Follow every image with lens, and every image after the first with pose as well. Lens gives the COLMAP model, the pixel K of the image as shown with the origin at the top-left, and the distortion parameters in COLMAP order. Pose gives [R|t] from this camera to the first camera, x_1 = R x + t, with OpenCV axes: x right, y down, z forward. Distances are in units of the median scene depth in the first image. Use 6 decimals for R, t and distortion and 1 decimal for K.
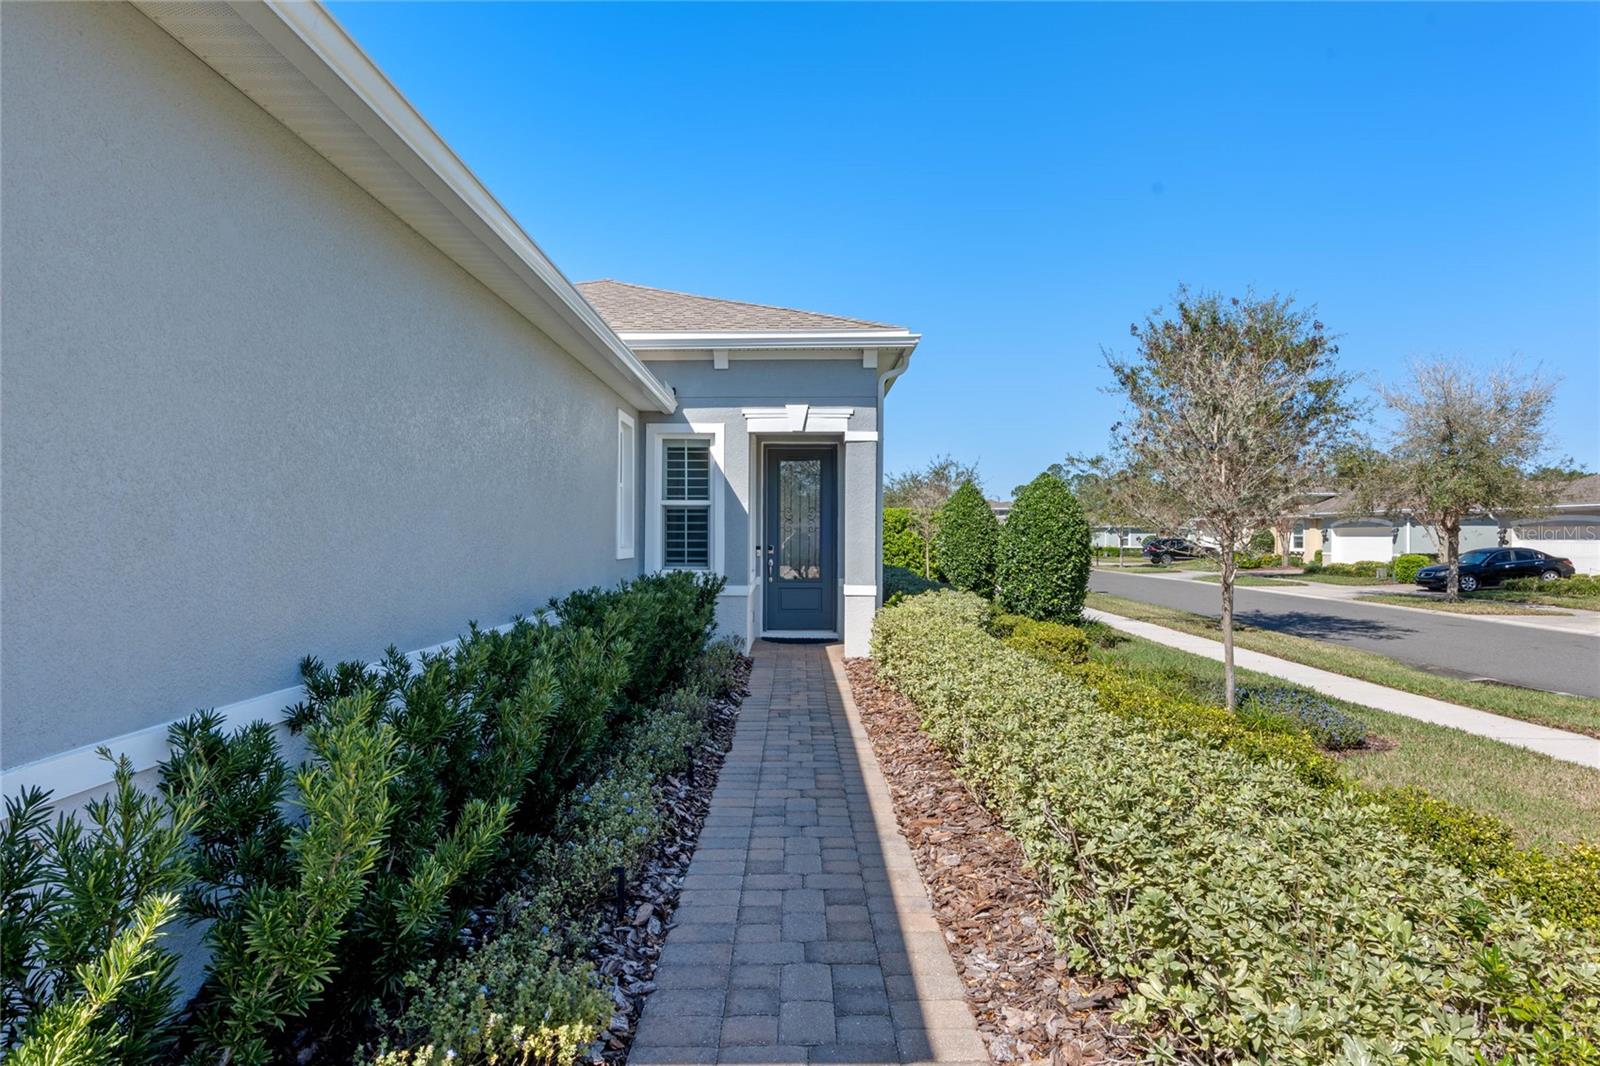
lens RADIAL K [[933.5, 0, 802.3], [0, 933.5, 532.3], [0, 0, 1]] dist [-0.000332, 0.000429]
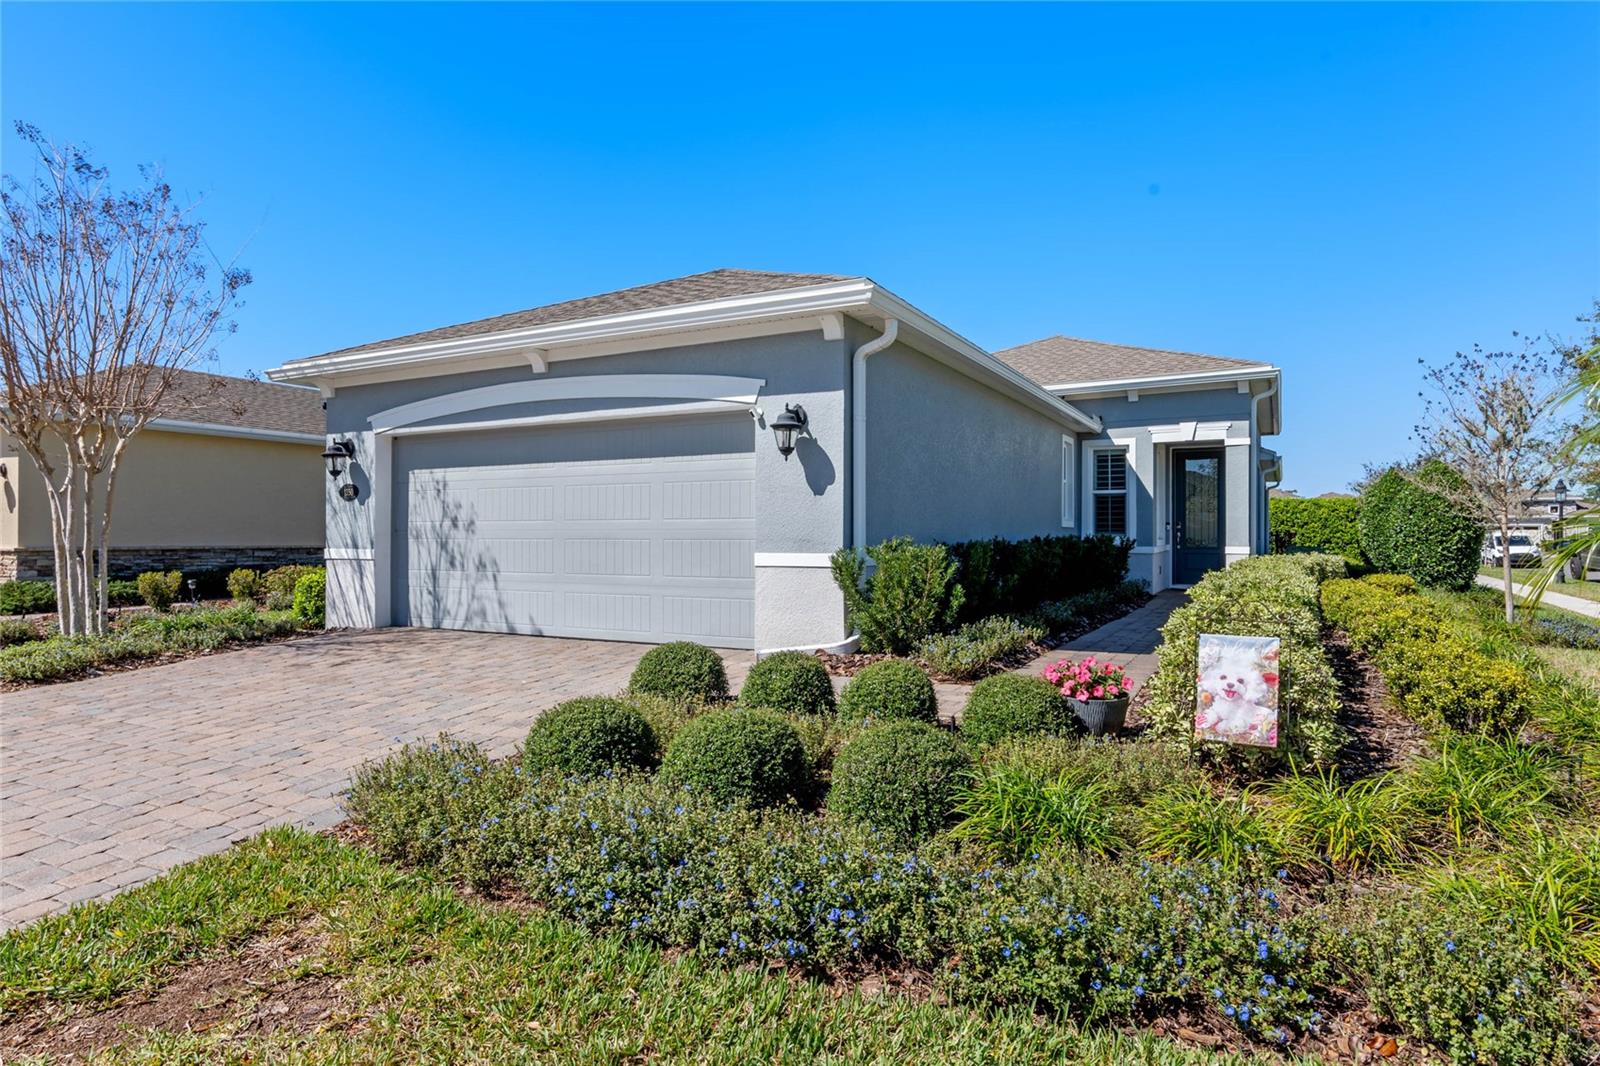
lens RADIAL K [[933.5, 0, 802.3], [0, 933.5, 532.3], [0, 0, 1]] dist [-0.000332, 0.000429]
pose [[0.884459, -0.005886, -0.466580, 0.139204], [0.004525, 0.999982, -0.004038, 0.037750], [0.466595, 0.001460, 0.884470, -0.563472]]
